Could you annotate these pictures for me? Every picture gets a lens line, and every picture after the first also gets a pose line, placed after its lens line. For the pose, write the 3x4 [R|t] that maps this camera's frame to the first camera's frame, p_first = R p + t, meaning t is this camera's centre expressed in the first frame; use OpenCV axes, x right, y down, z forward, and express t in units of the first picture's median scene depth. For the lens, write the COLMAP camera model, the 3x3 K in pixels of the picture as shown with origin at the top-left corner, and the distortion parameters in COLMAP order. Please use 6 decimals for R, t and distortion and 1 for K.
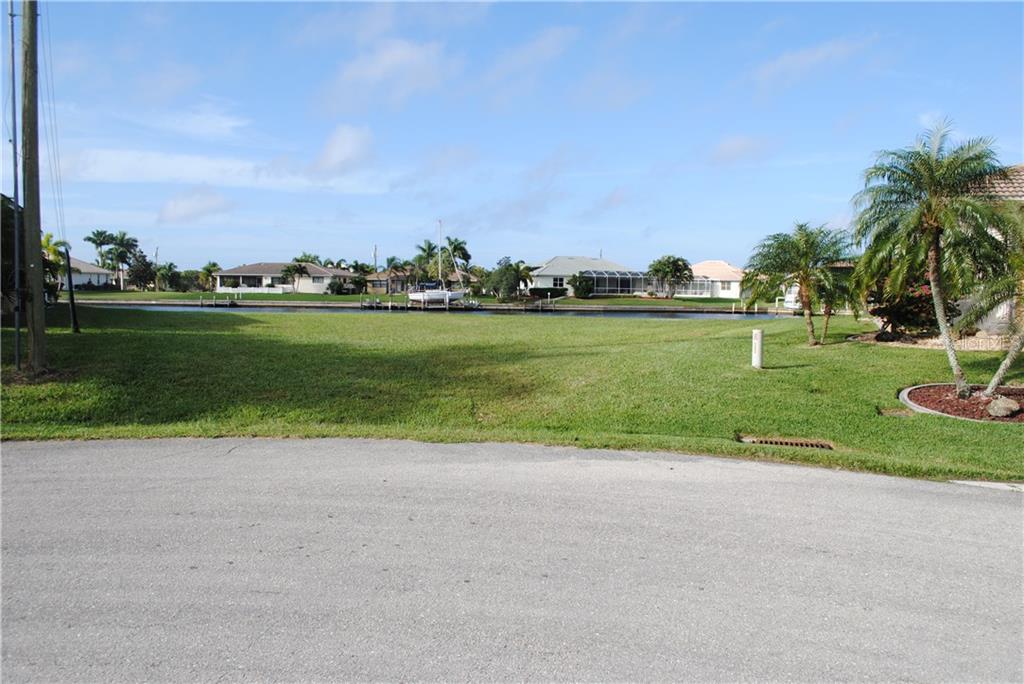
lens RADIAL K [[808.5, 0, 508.0], [0, 808.5, 337.7], [0, 0, 1]] dist [-0.086200, 0.014067]
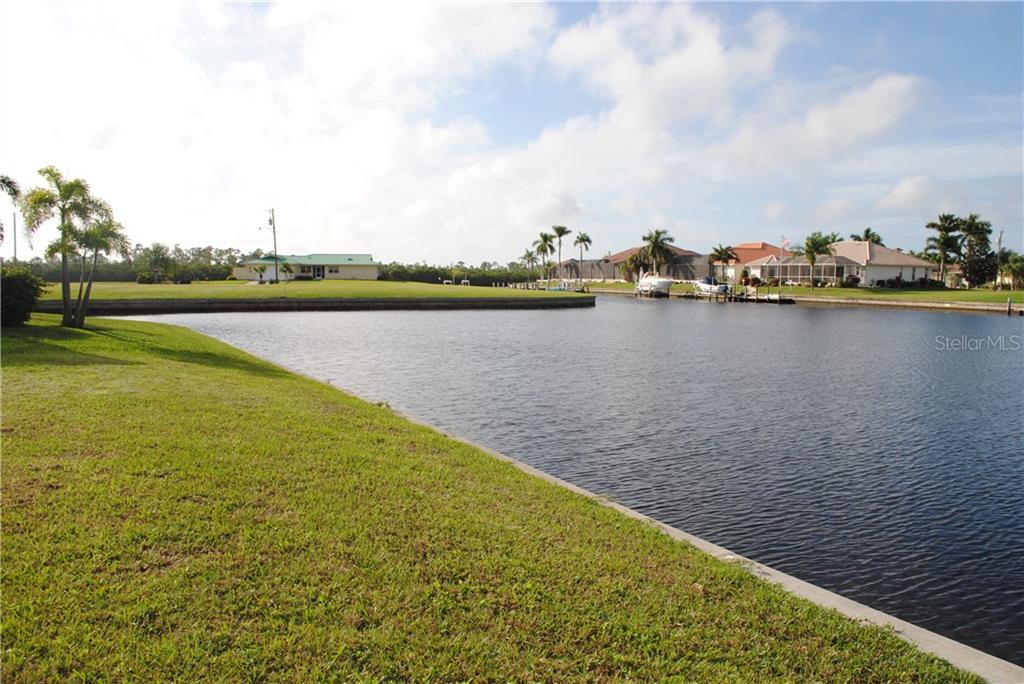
lens RADIAL K [[808.5, 0, 522.8], [0, 808.5, 333.0], [0, 0, 1]] dist [-0.086200, 0.014067]
pose [[0.477762, 0.051817, -0.876960, -0.007477], [-0.054161, 0.998097, 0.029468, -0.016422], [0.876818, 0.033418, 0.479660, 0.270570]]
